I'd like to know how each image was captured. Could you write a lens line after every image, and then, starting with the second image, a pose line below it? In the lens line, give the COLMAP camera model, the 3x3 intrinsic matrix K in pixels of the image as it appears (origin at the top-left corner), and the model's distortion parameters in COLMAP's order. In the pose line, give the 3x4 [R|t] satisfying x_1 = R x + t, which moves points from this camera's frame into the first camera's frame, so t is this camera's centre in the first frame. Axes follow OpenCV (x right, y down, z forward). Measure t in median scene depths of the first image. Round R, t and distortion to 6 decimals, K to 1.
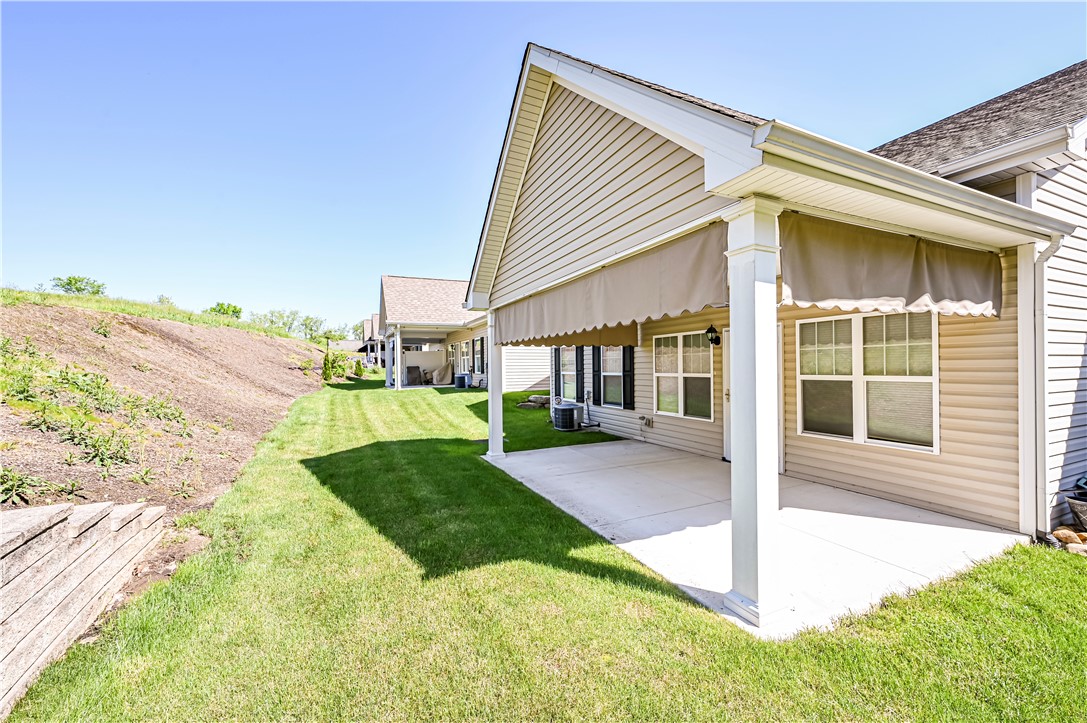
lens RADIAL K [[430.6, 0, 548.3], [0, 430.6, 360.6], [0, 0, 1]] dist [-0.001888, -0.000143]
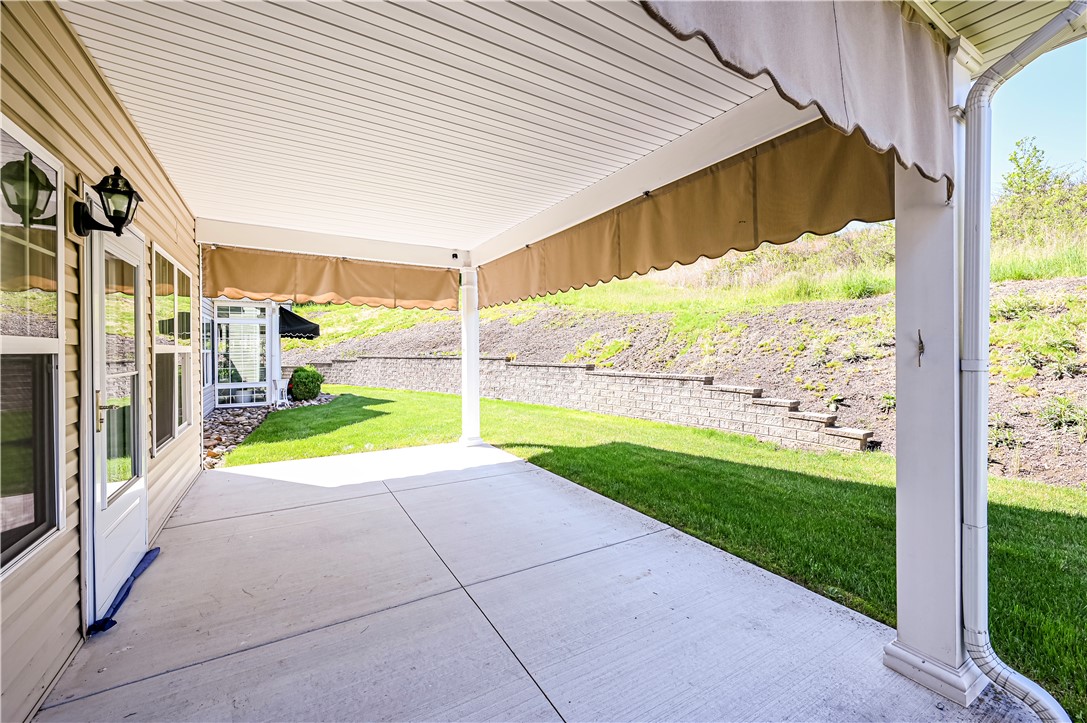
lens RADIAL K [[430.6, 0, 548.3], [0, 430.6, 360.6], [0, 0, 1]] dist [-0.001888, -0.000143]
pose [[-0.993603, 0.019843, -0.111176, 0.103366], [0.018643, 0.999756, 0.011819, 0.036815], [0.111384, 0.009670, -0.993730, 1.068555]]
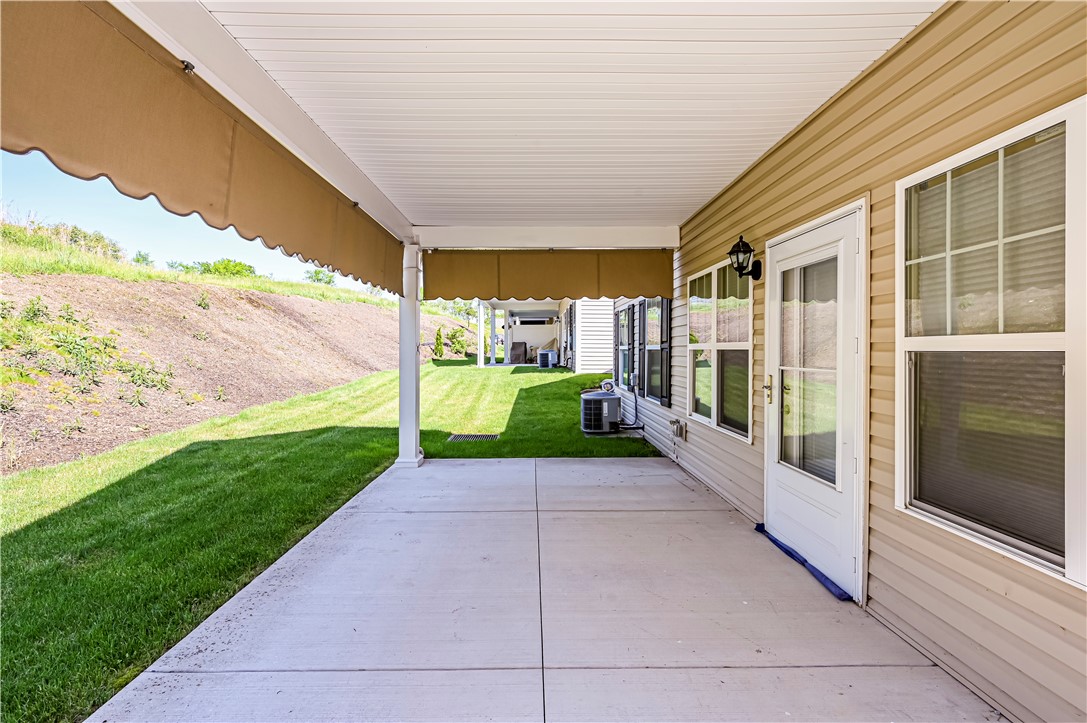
lens RADIAL K [[475.0, 0, 537.4], [0, 475.0, 342.8], [0, 0, 1]] dist [0.003348, 0.000314]
pose [[0.910419, 0.008174, -0.413607, 0.320810], [-0.006530, 0.999964, 0.005390, 0.025256], [0.413637, -0.002207, 0.910439, 0.357748]]
